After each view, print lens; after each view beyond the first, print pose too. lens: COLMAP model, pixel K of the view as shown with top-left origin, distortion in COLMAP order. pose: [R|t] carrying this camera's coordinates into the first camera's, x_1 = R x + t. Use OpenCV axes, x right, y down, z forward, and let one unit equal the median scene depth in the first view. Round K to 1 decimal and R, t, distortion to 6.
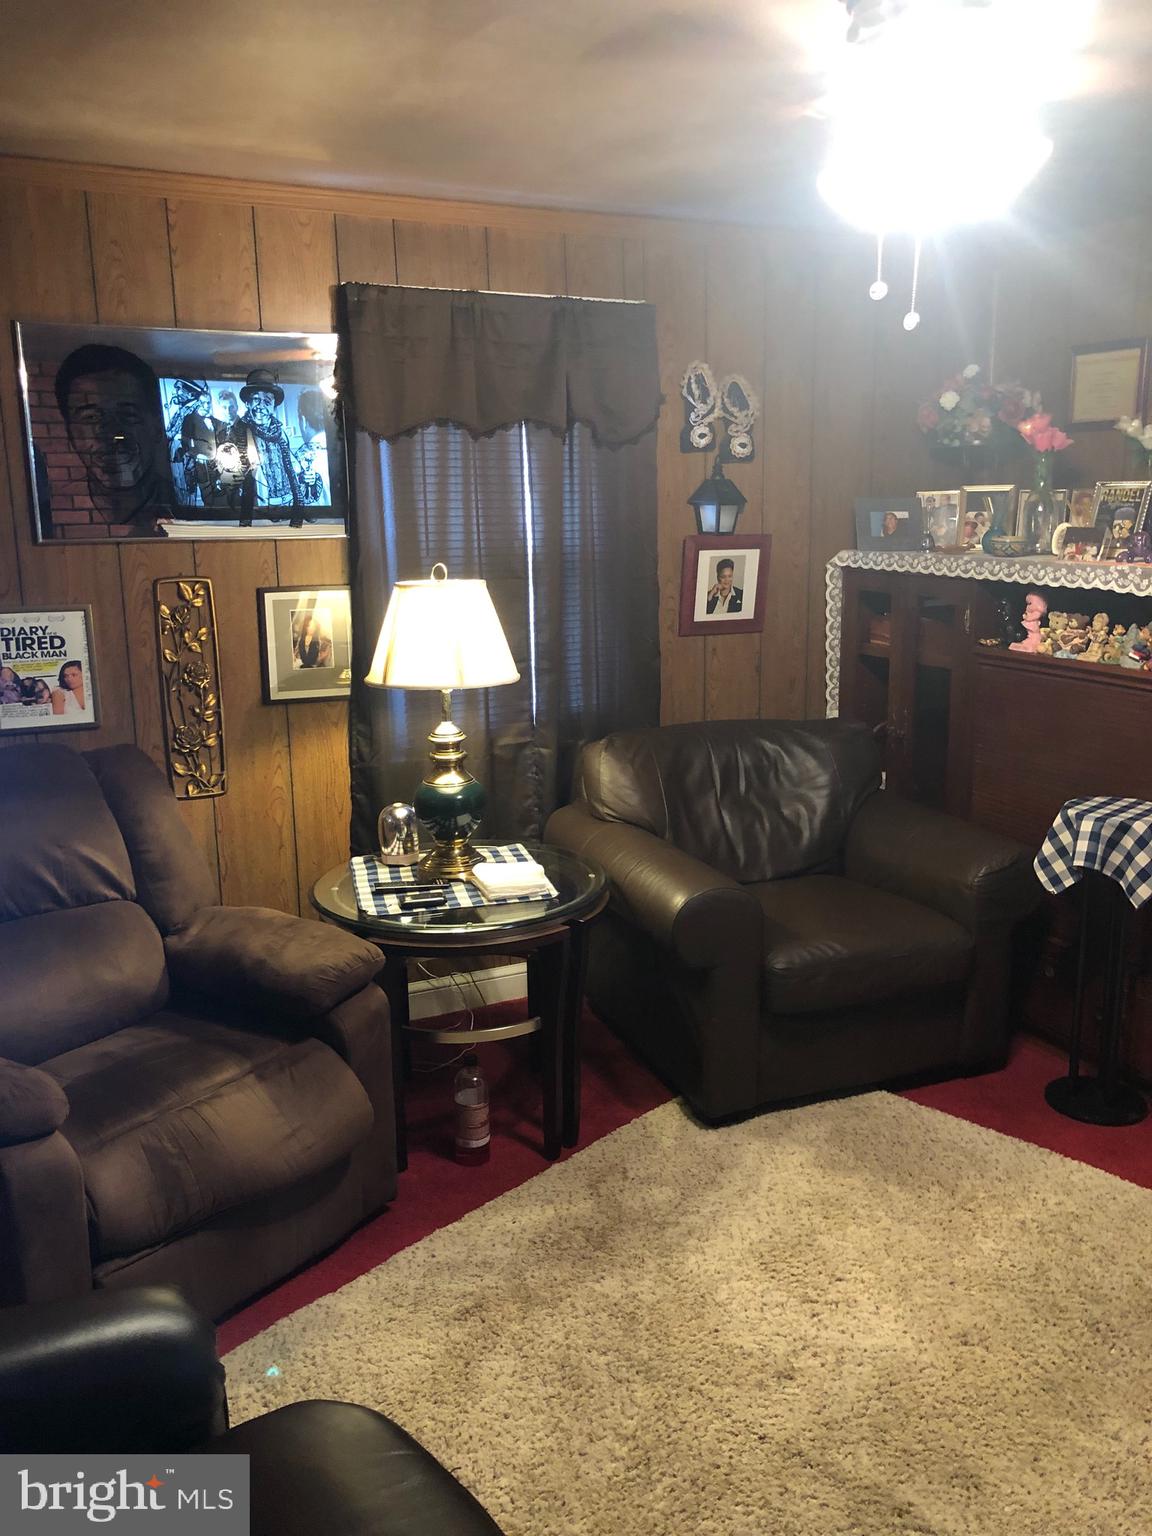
lens RADIAL K [[1273.5, 0, 594.9], [0, 1273.5, 754.2], [0, 0, 1]] dist [0.013690, -0.002321]
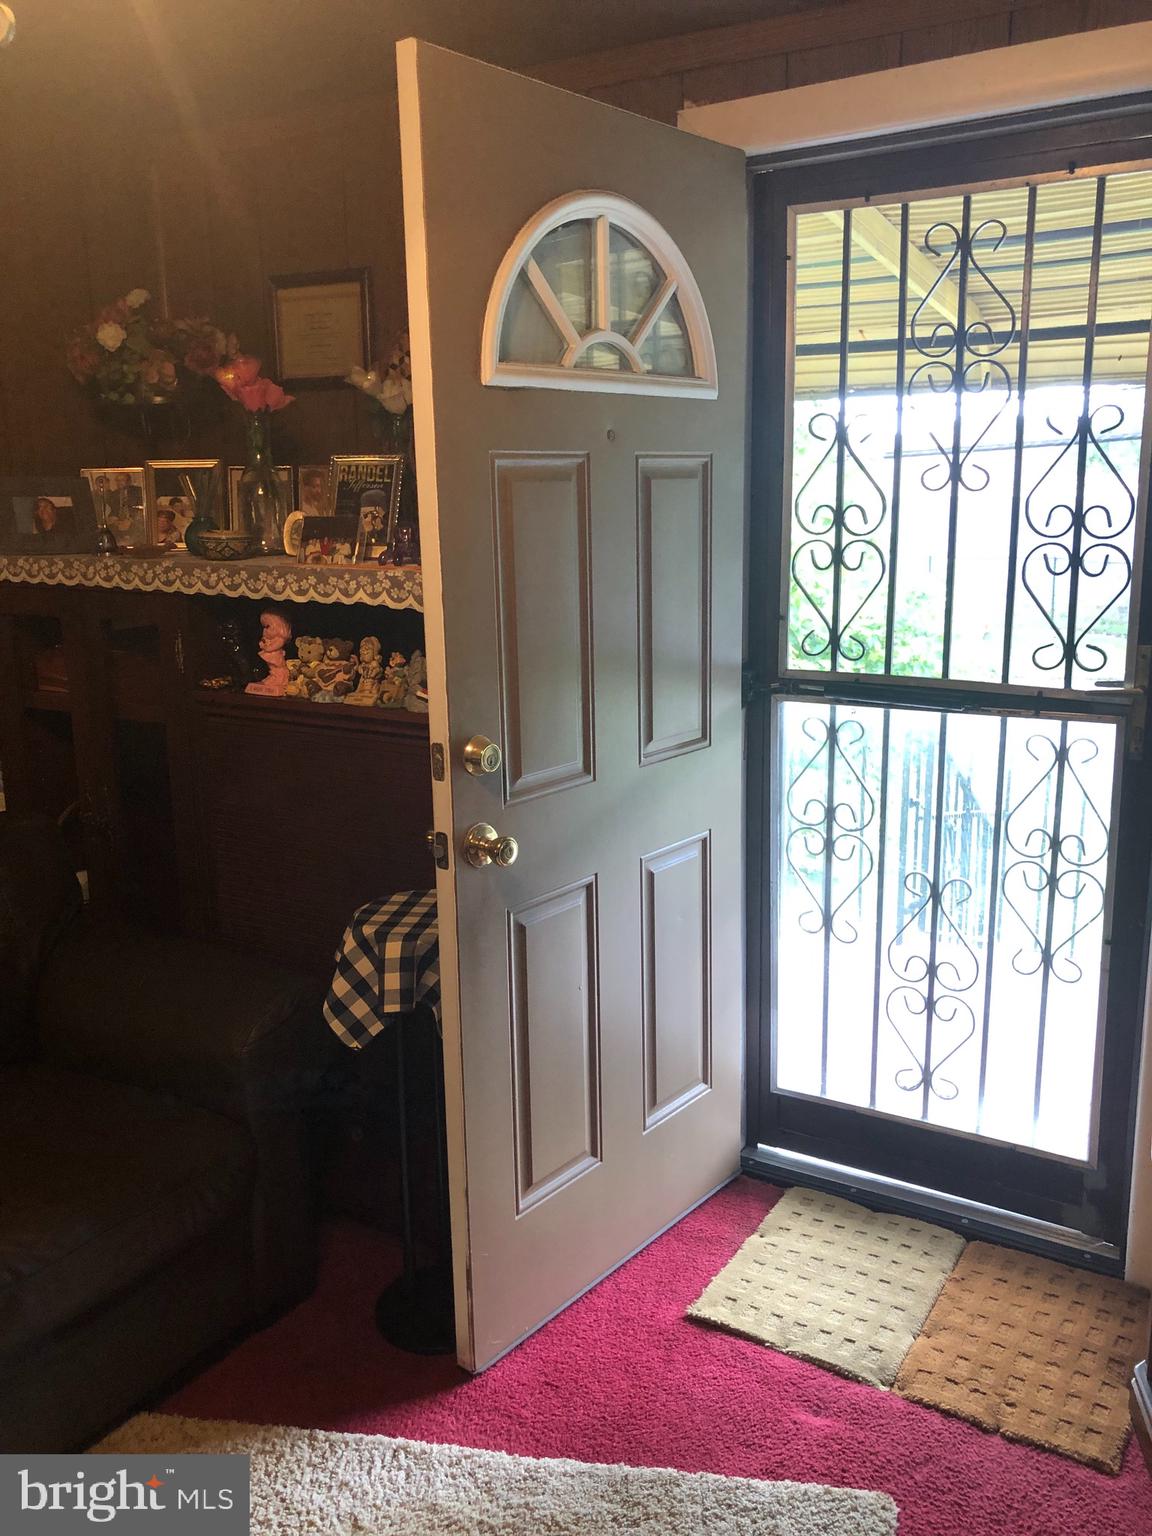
lens RADIAL K [[1289.6, 0, 578.4], [0, 1289.6, 723.7], [0, 0, 1]] dist [0.072012, -0.073800]
pose [[0.829198, -0.105722, 0.548866, 0.083354], [0.116209, 0.993100, 0.015728, -0.054242], [-0.546741, 0.050742, 0.835763, 0.303047]]
